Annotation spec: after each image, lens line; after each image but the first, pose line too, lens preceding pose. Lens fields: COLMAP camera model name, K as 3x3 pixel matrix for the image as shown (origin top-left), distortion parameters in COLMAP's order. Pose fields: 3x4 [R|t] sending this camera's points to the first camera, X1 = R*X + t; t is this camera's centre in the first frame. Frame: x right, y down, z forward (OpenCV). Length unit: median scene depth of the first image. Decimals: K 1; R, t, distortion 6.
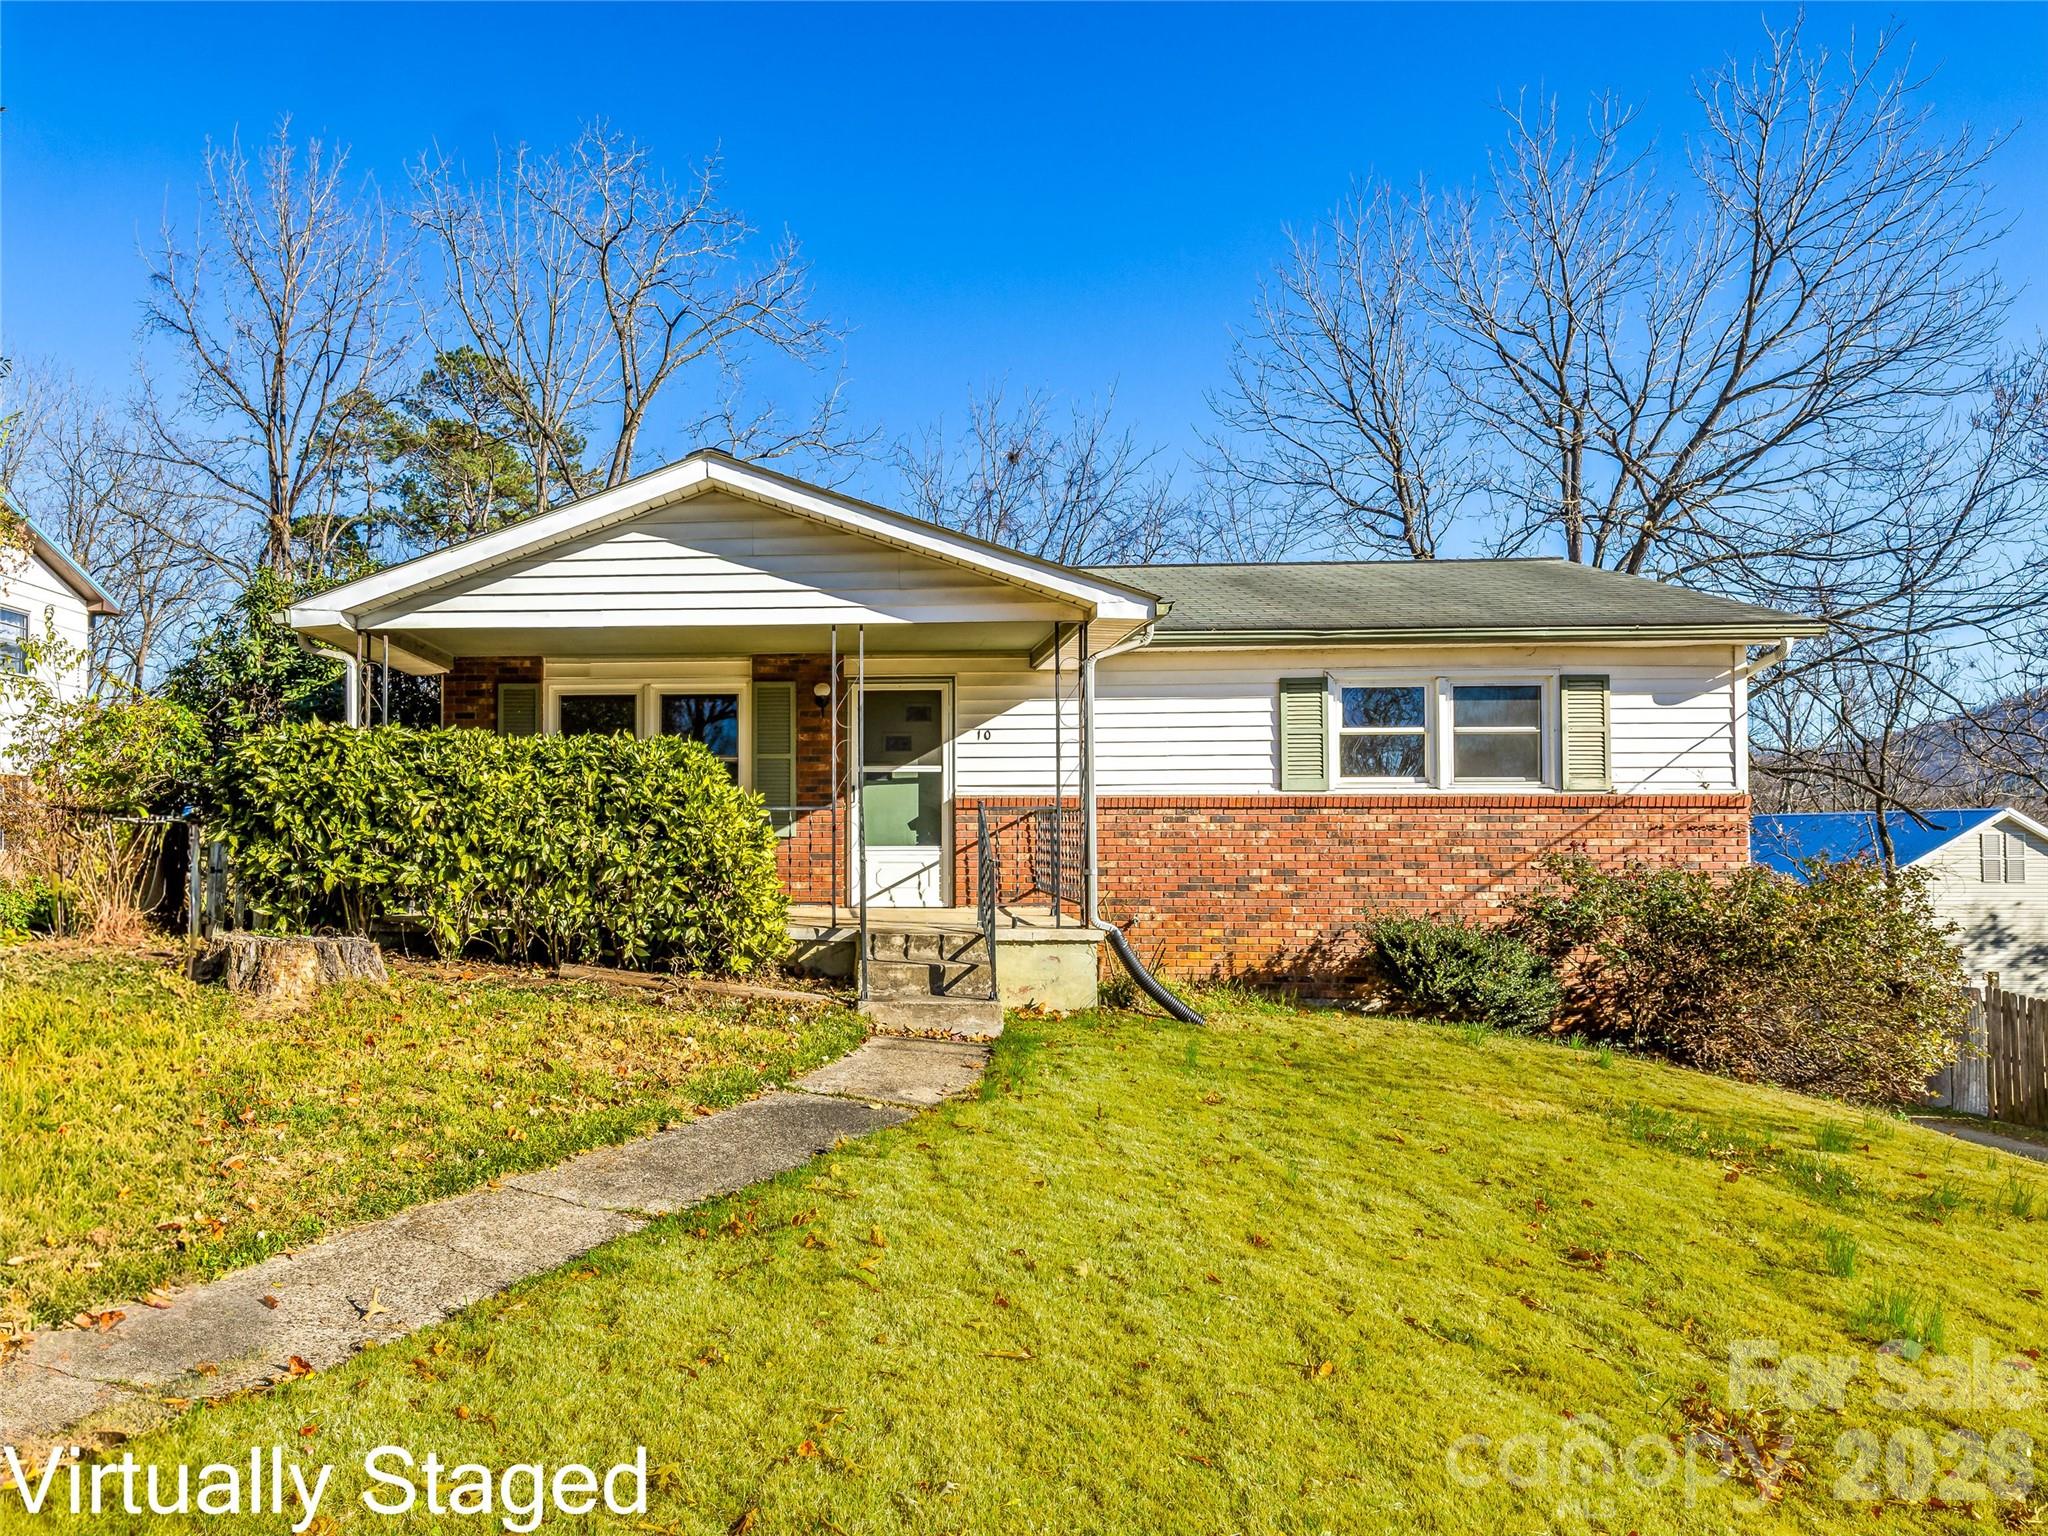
lens RADIAL K [[1535.9, 0, 1020.9], [0, 1535.9, 776.0], [0, 0, 1]] dist [0.001735, 0.016775]
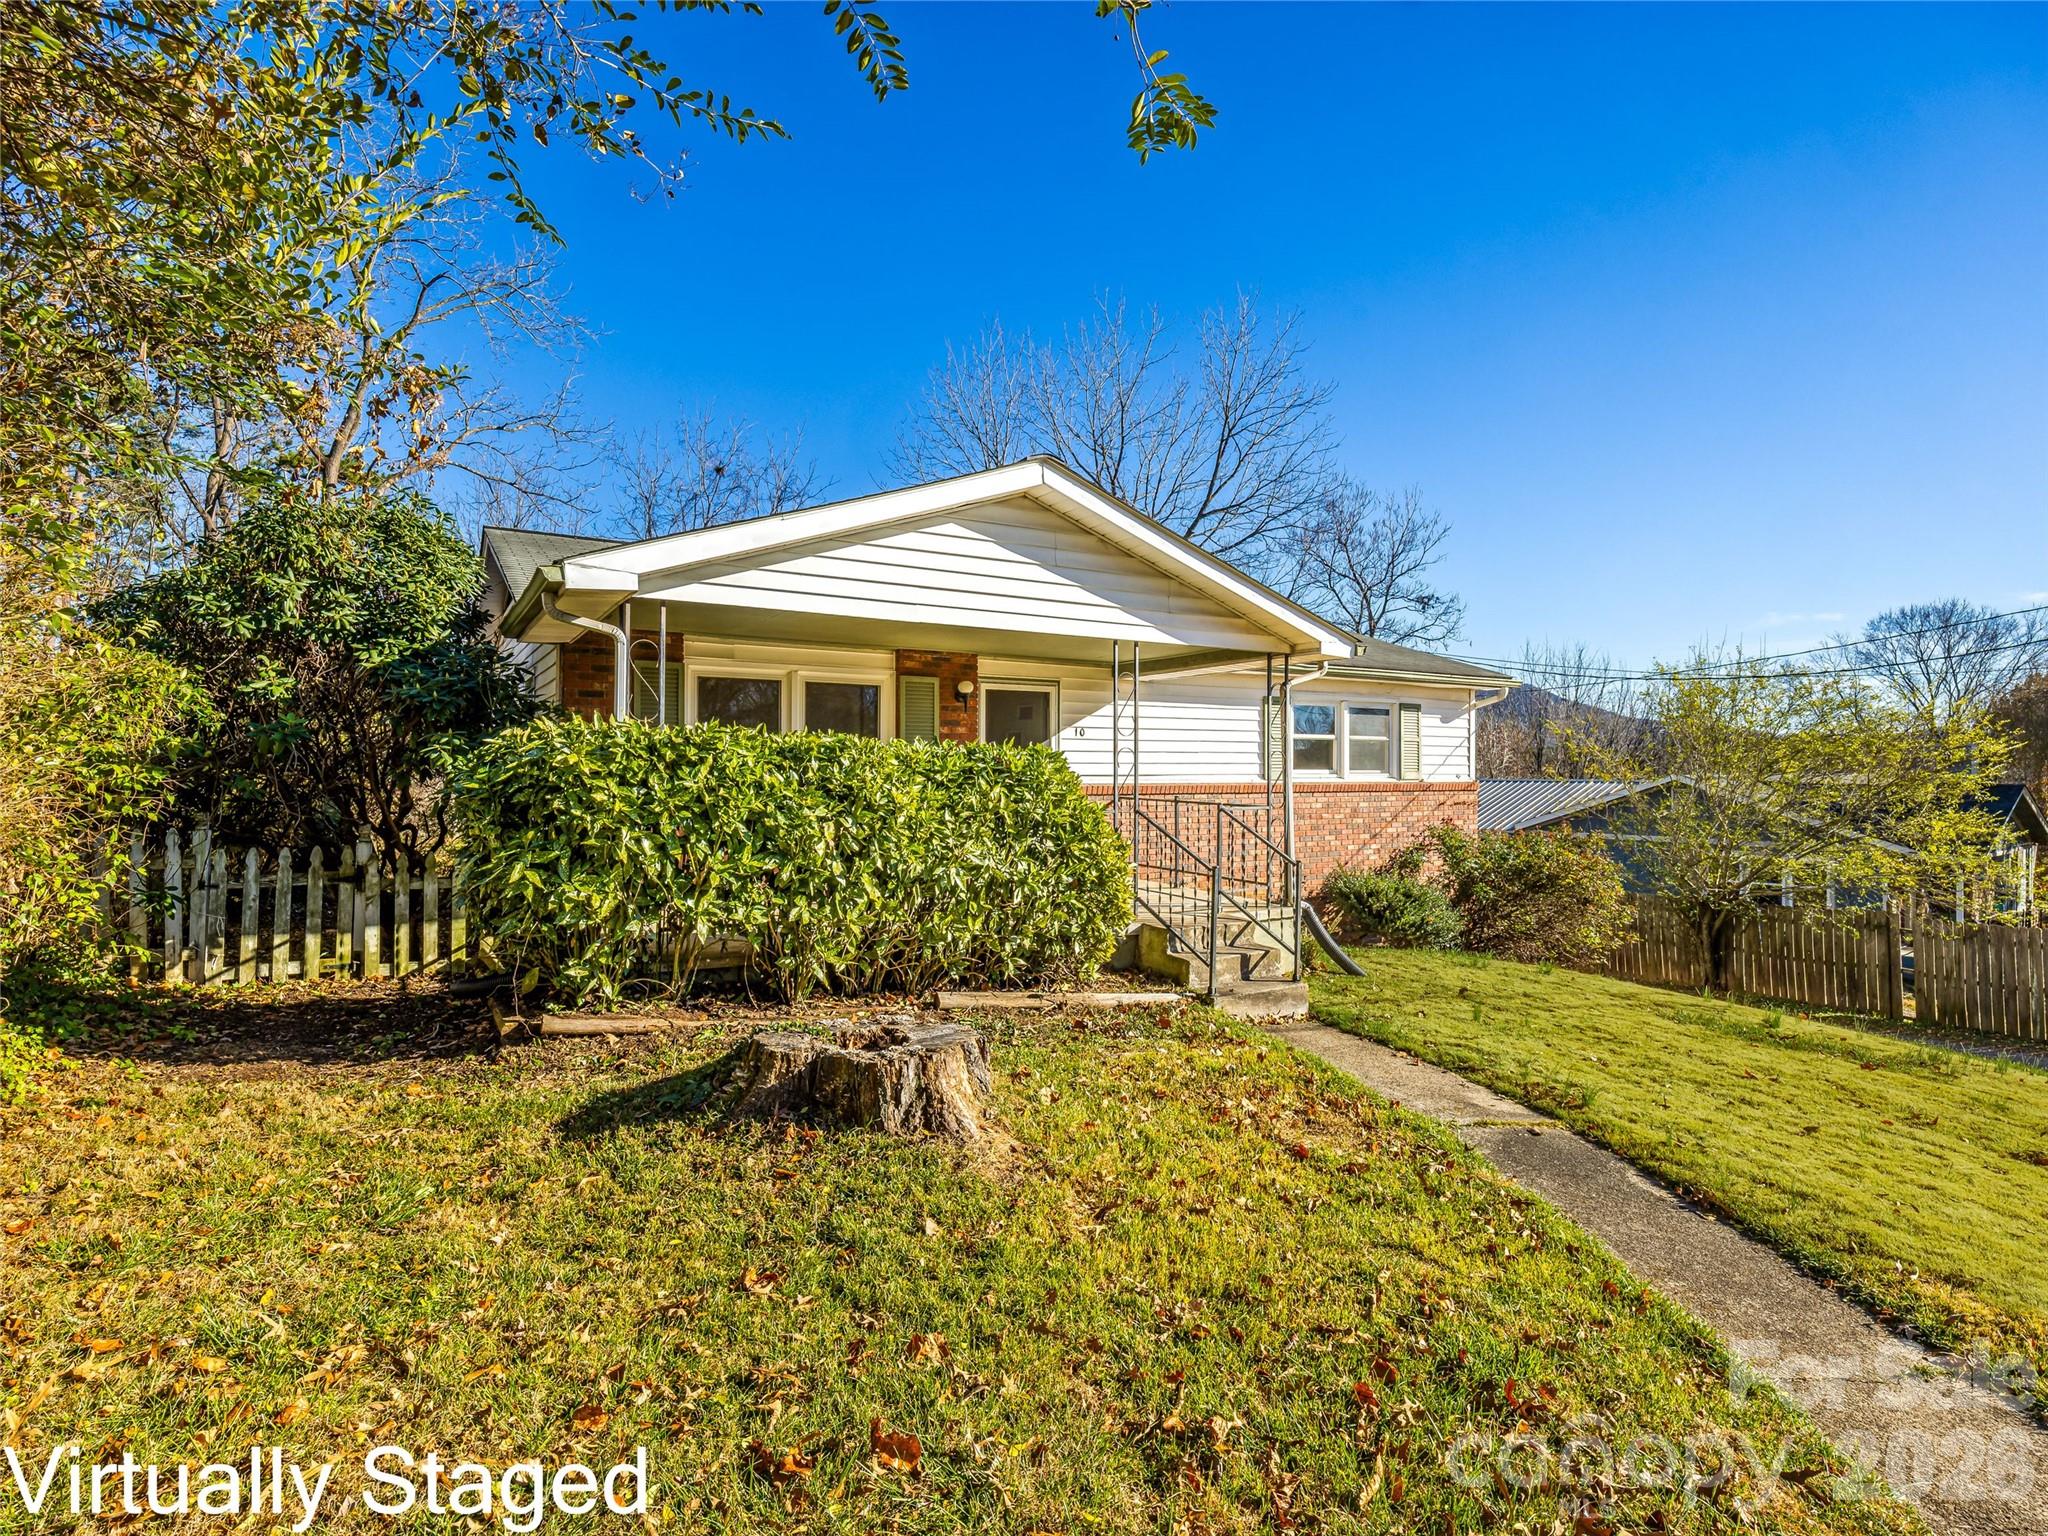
lens RADIAL K [[971.7, 0, 1024.9], [0, 971.7, 752.5], [0, 0, 1]] dist [0.014928, -0.000246]
pose [[0.829659, 0.012645, 0.558127, -0.480972], [-0.038312, 0.998676, 0.034325, -0.035296], [-0.556954, -0.049861, 0.829045, 0.407925]]
